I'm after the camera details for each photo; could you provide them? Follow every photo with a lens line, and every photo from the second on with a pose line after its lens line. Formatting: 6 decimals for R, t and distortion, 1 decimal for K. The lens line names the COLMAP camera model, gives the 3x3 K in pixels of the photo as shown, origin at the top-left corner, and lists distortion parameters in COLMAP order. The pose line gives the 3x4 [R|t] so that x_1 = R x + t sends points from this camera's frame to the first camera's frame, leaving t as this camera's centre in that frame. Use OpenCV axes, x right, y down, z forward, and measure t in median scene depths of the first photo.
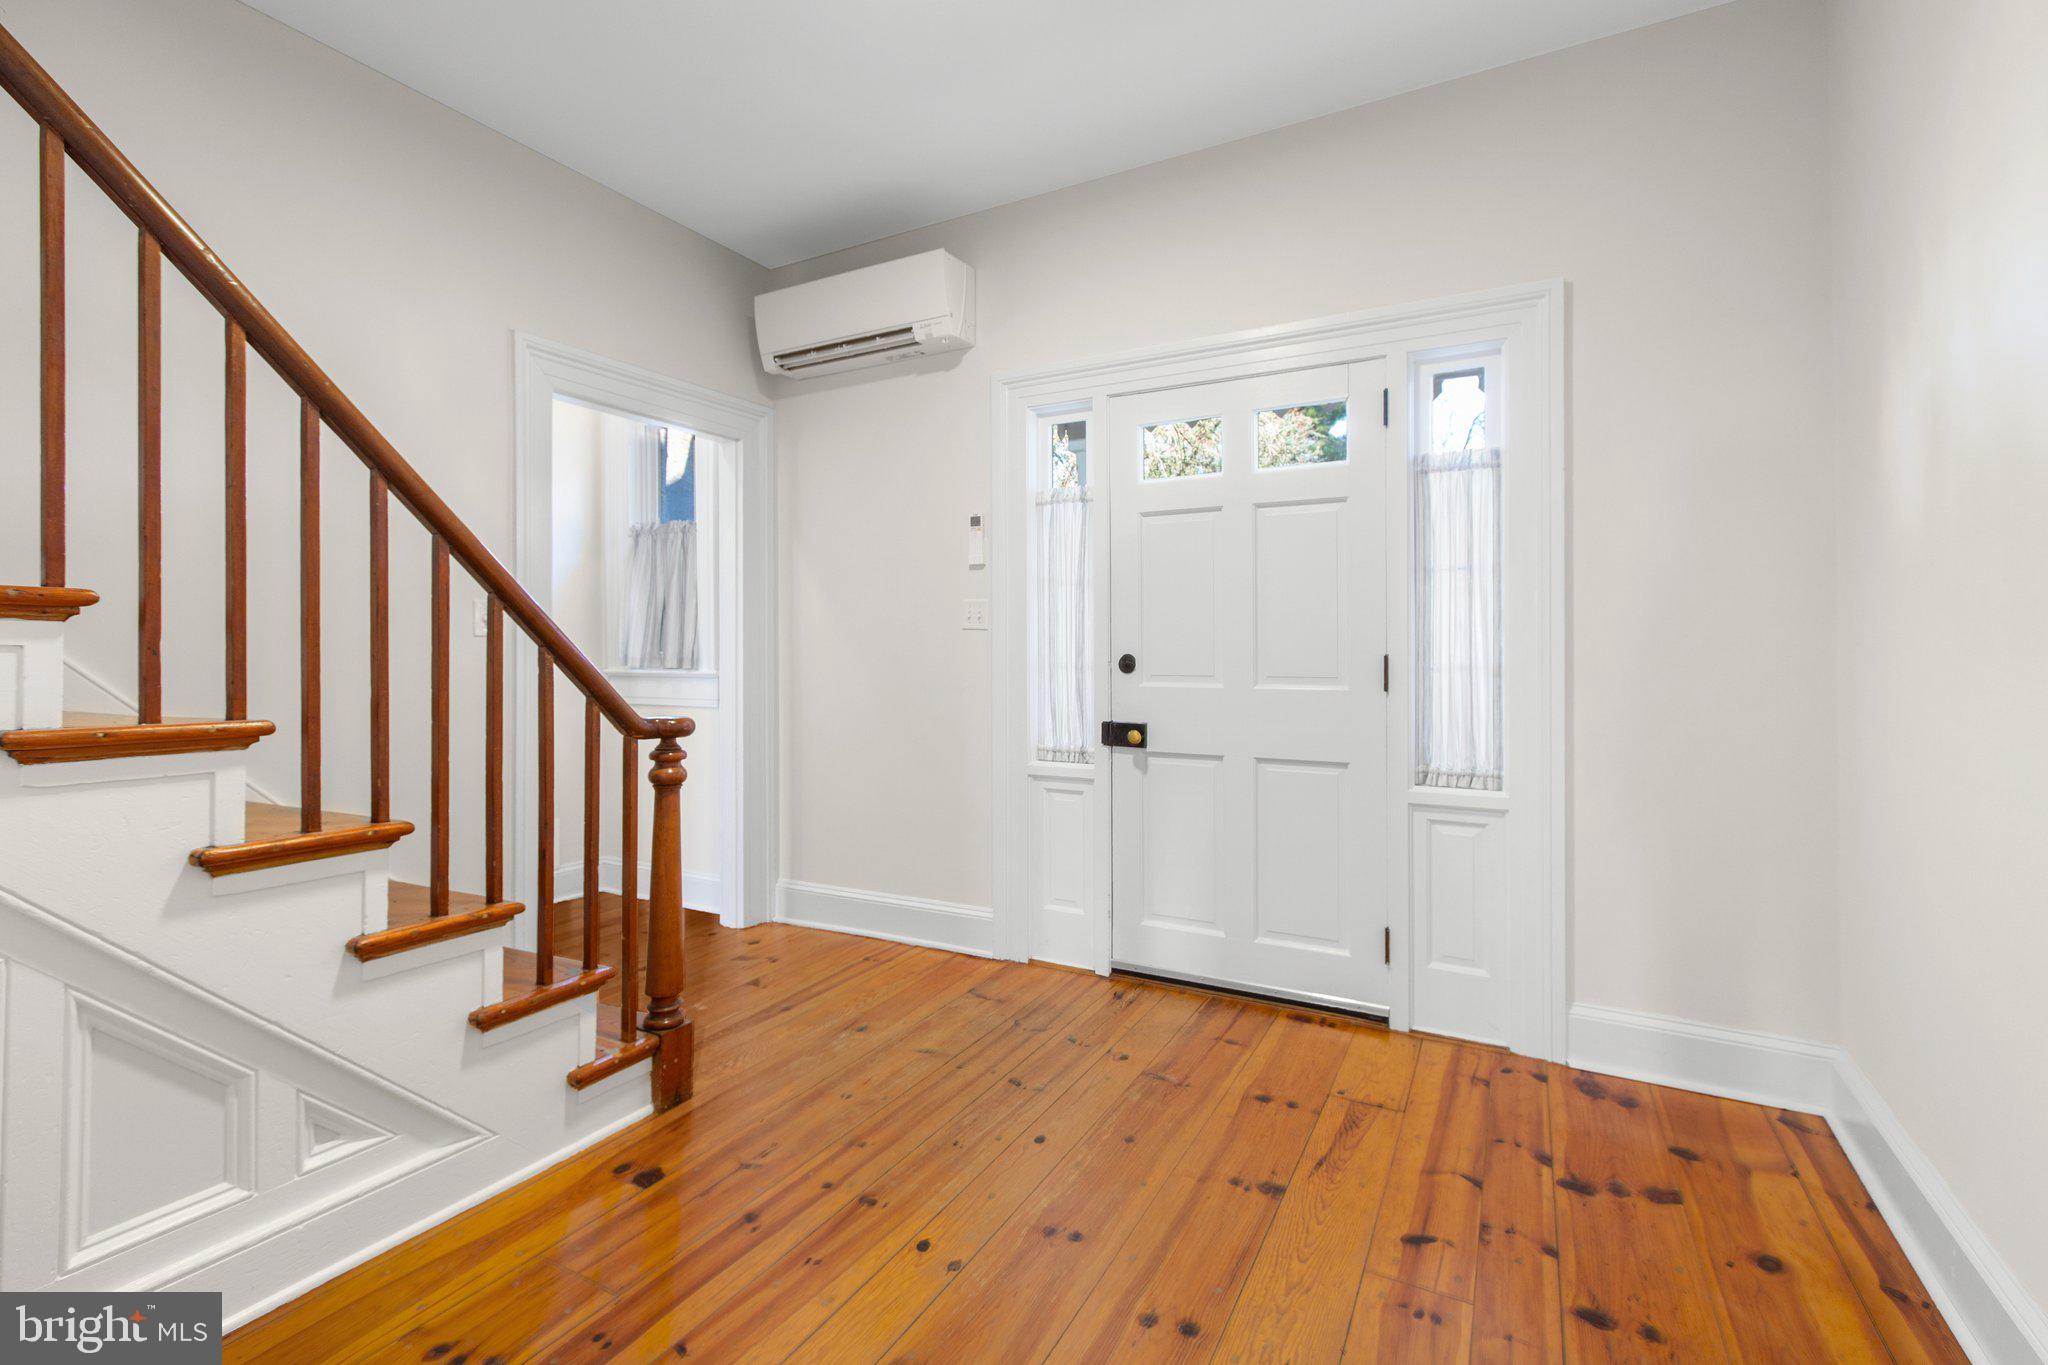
lens RADIAL K [[919.0, 0, 1023.5], [0, 919.0, 669.4], [0, 0, 1]] dist [0.000500, -0.000796]
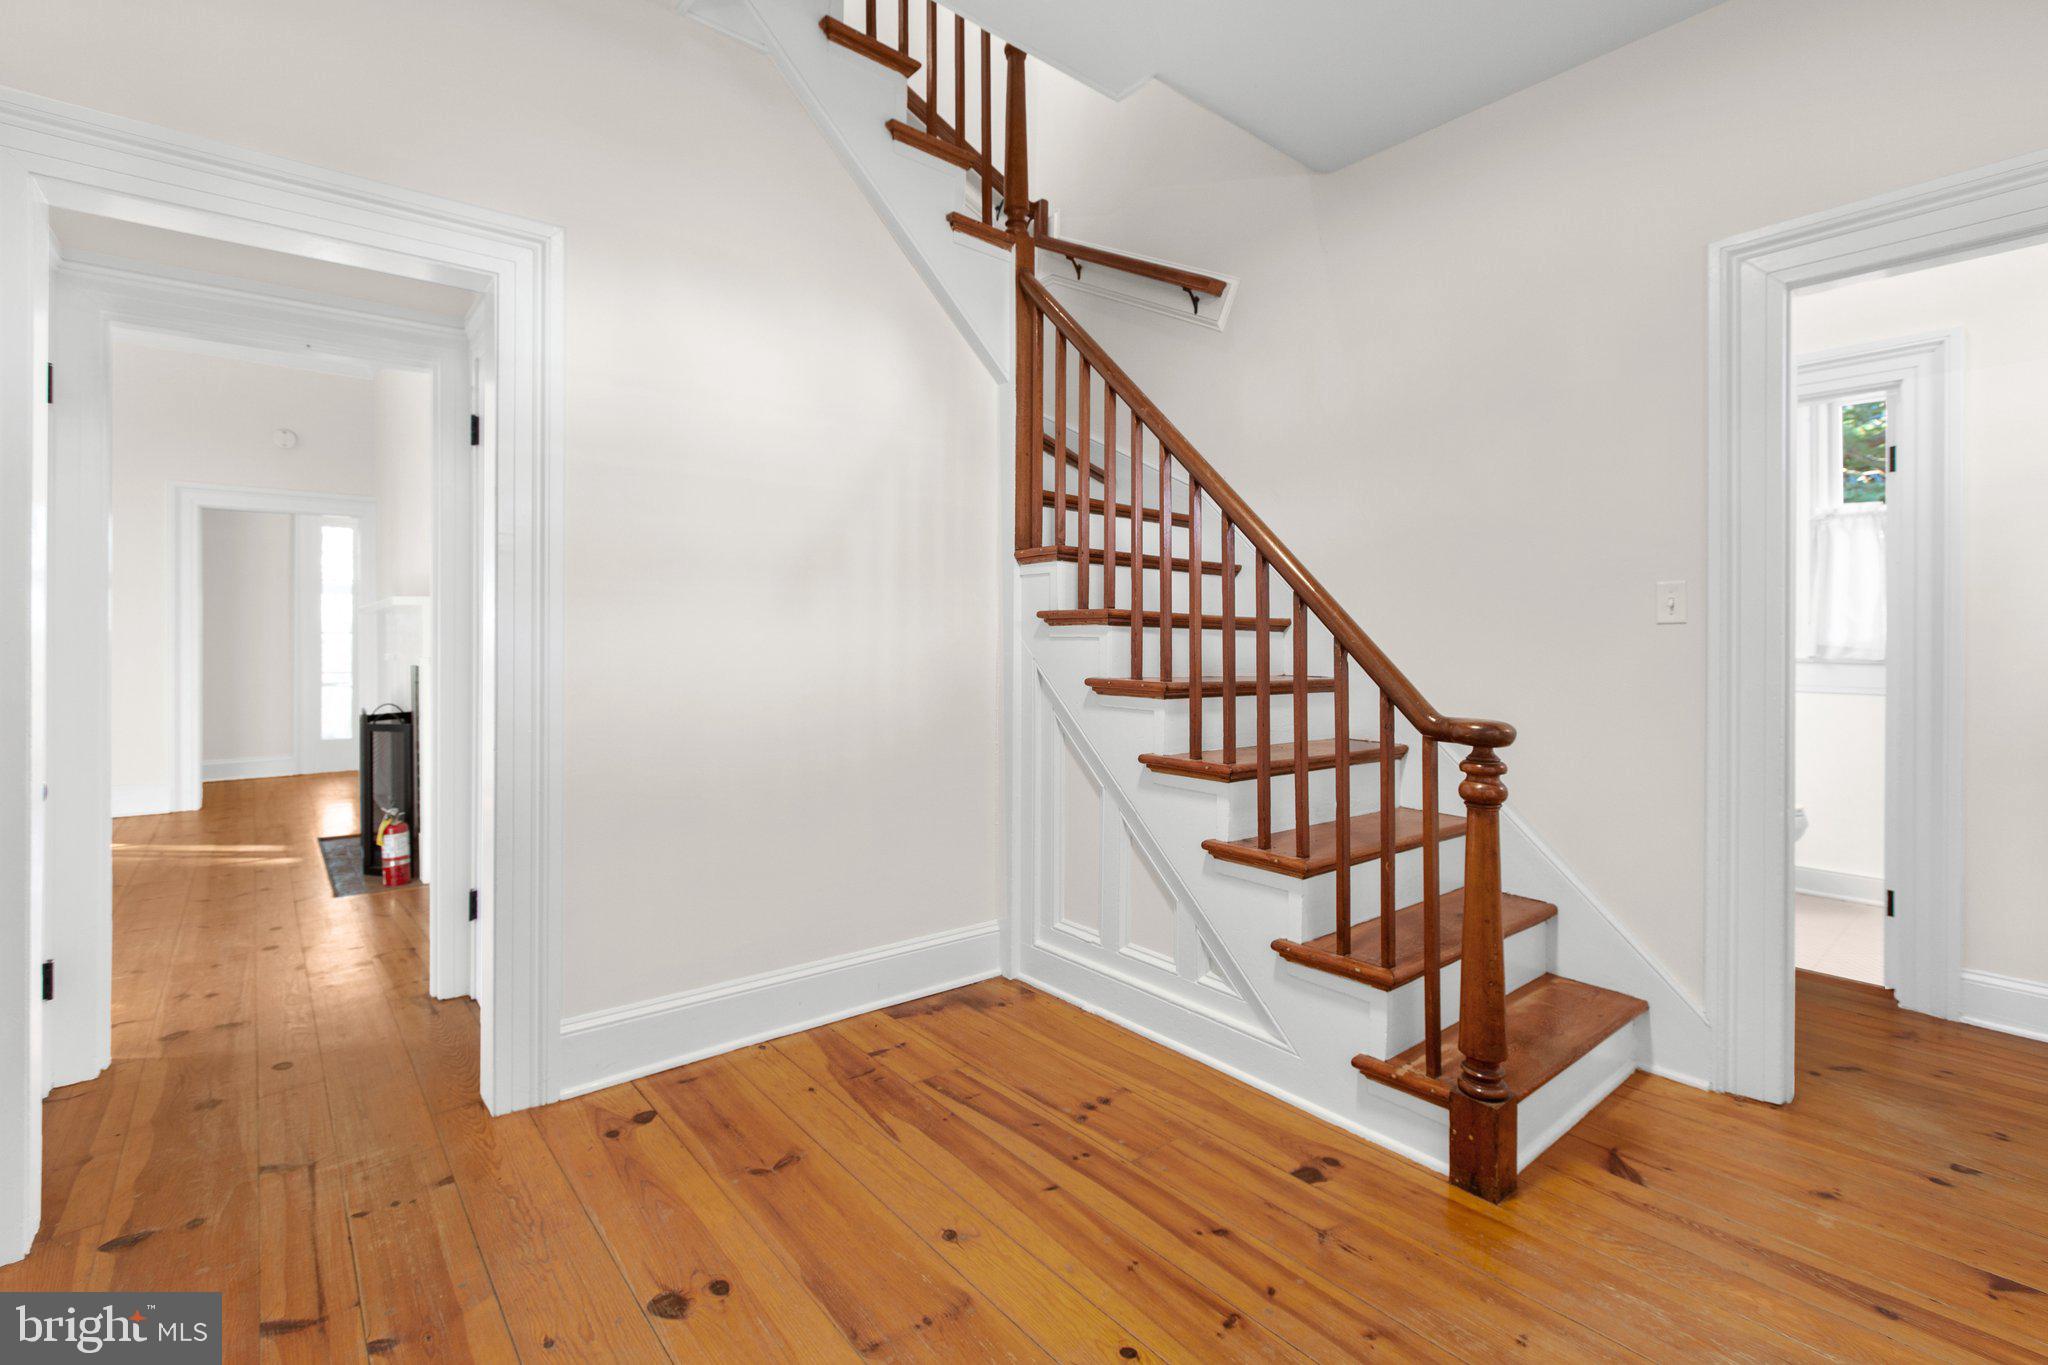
lens RADIAL K [[919.0, 0, 1030.3], [0, 919.0, 638.3], [0, 0, 1]] dist [0.000500, -0.000796]
pose [[-0.368110, -0.005666, -0.929765, 0.612576], [-0.019231, 0.999814, 0.001521, -0.018391], [0.929583, 0.018440, -0.368150, 1.055860]]
